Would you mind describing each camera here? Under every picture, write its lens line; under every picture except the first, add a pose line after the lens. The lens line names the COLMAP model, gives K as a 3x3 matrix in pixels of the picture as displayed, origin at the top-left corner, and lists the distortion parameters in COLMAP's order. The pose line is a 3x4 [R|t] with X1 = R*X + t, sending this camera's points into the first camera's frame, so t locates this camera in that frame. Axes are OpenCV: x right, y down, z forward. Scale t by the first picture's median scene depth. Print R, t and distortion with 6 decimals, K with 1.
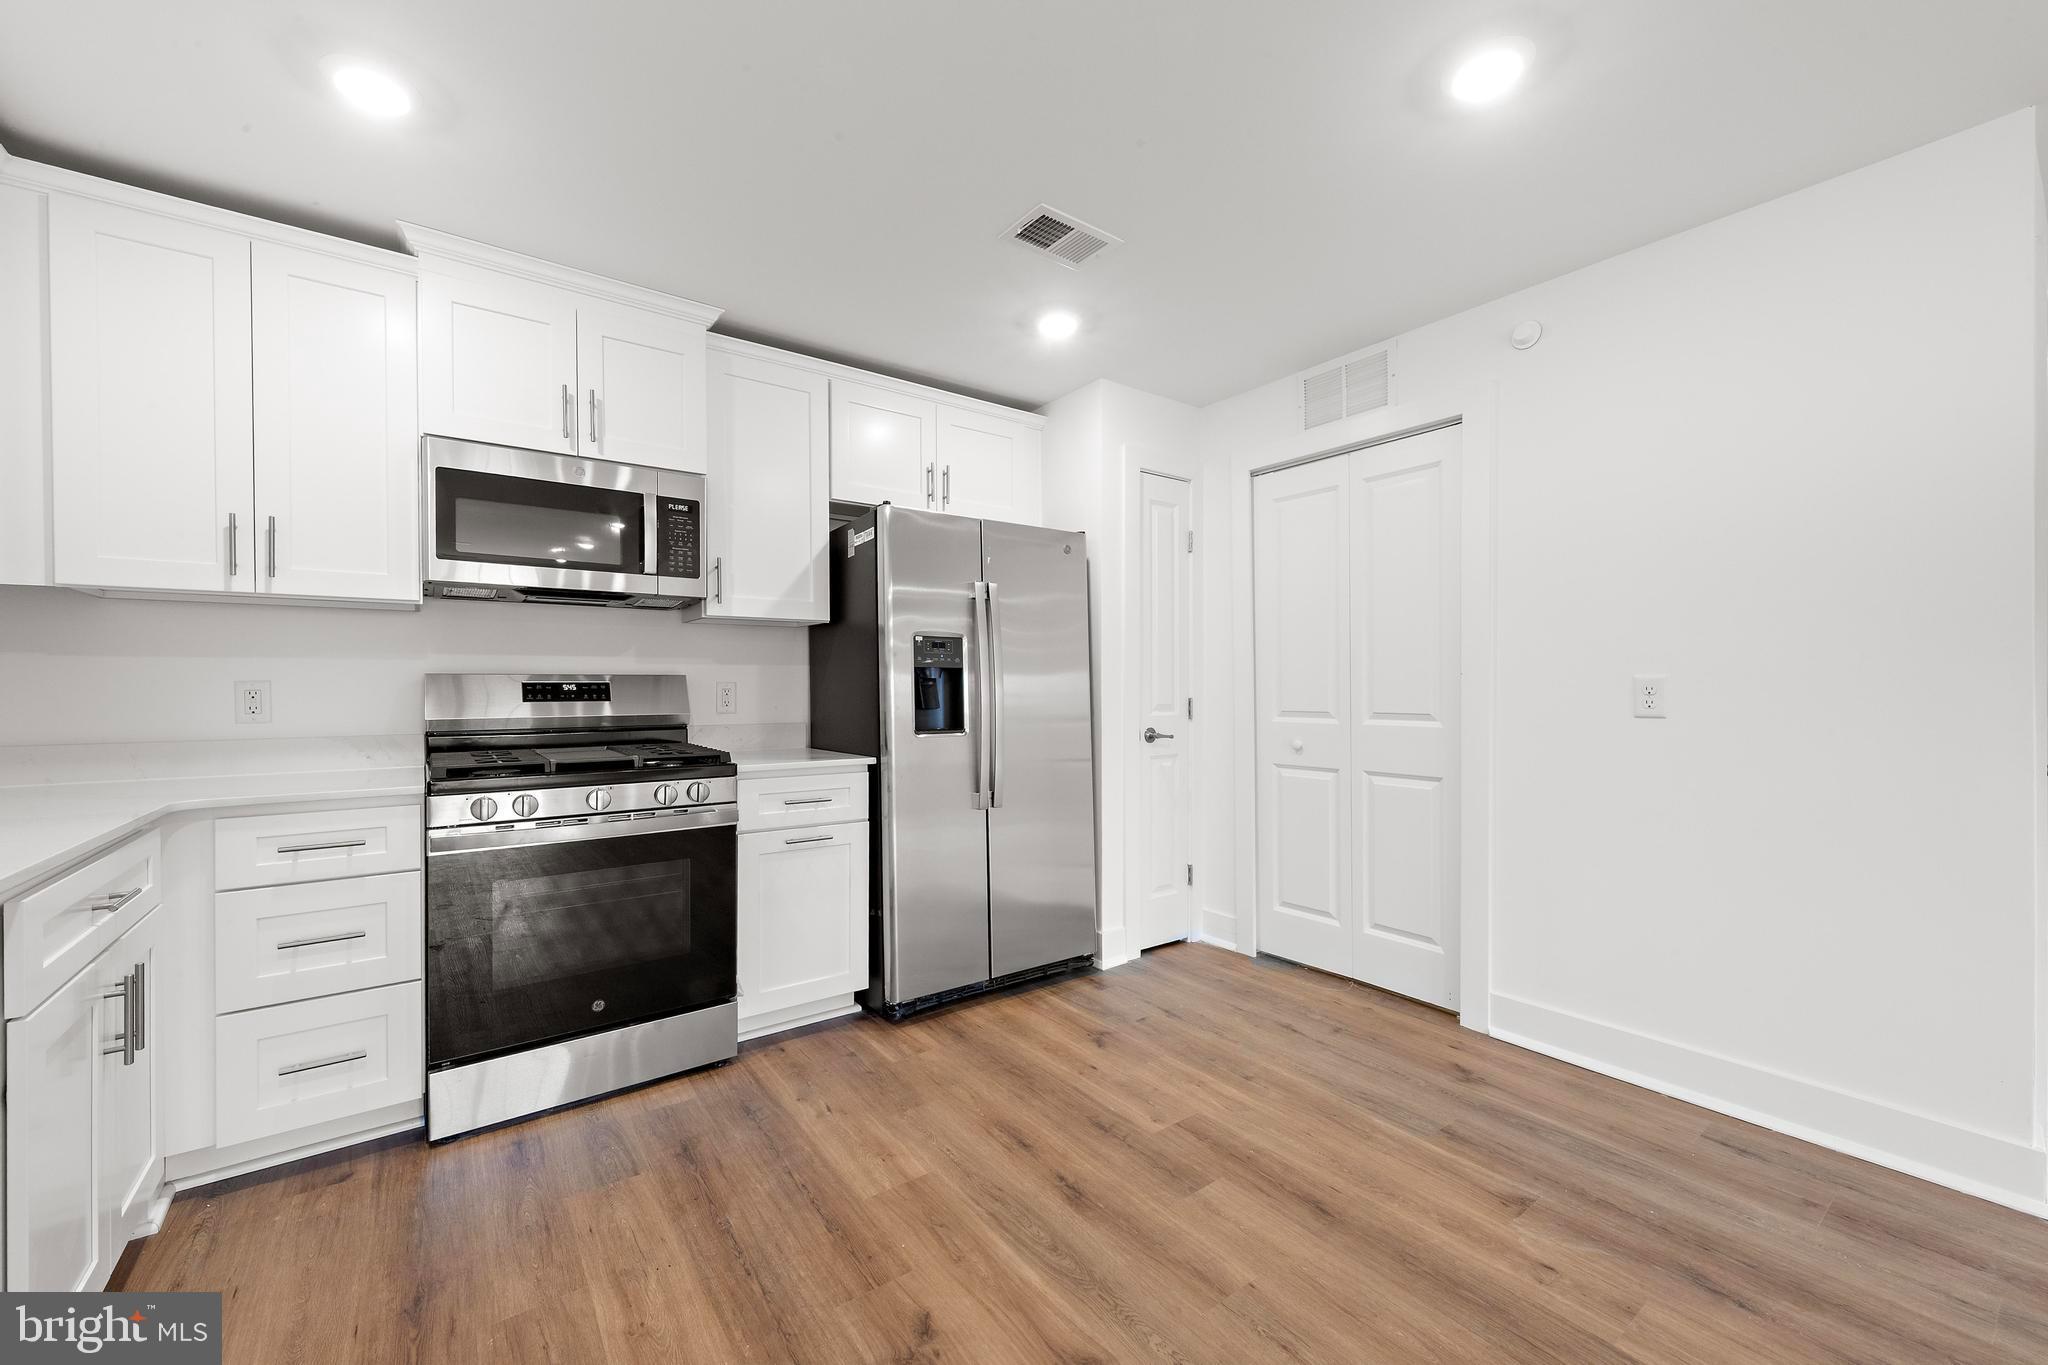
lens RADIAL K [[793.3, 0, 1013.7], [0, 793.3, 695.4], [0, 0, 1]] dist [0.007949, -0.001412]
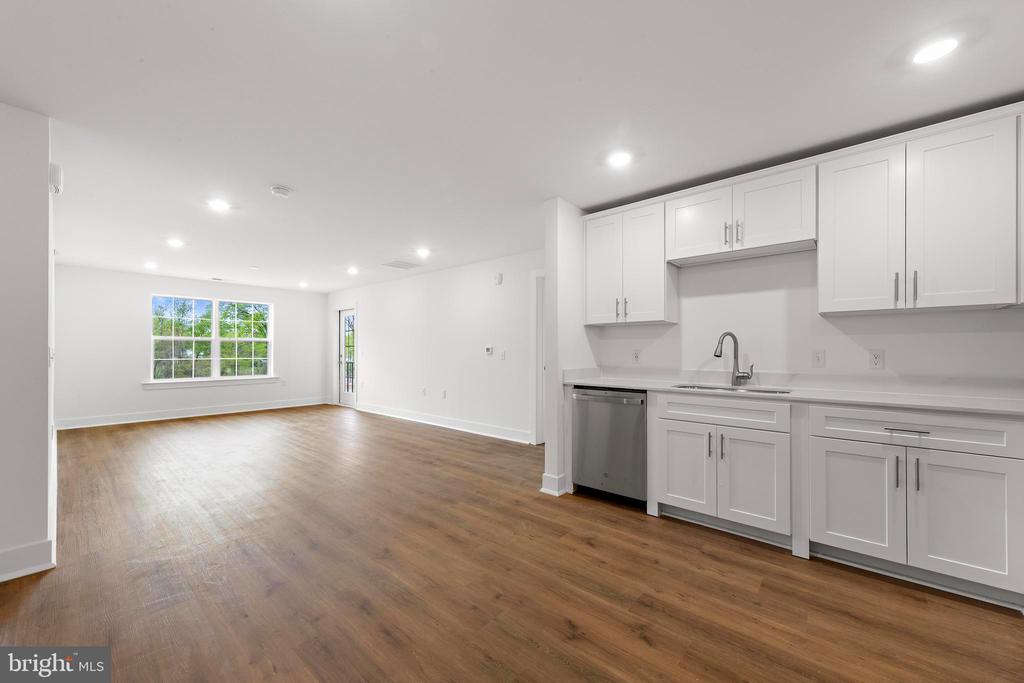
lens RADIAL K [[396.7, 0, 514.0], [0, 396.7, 345.0], [0, 0, 1]] dist [0.007949, -0.001412]
pose [[-0.974758, 0.000212, -0.223264, 0.288880], [0.000838, 0.999996, -0.002711, -0.019403], [0.223262, -0.002830, -0.974754, 1.156707]]
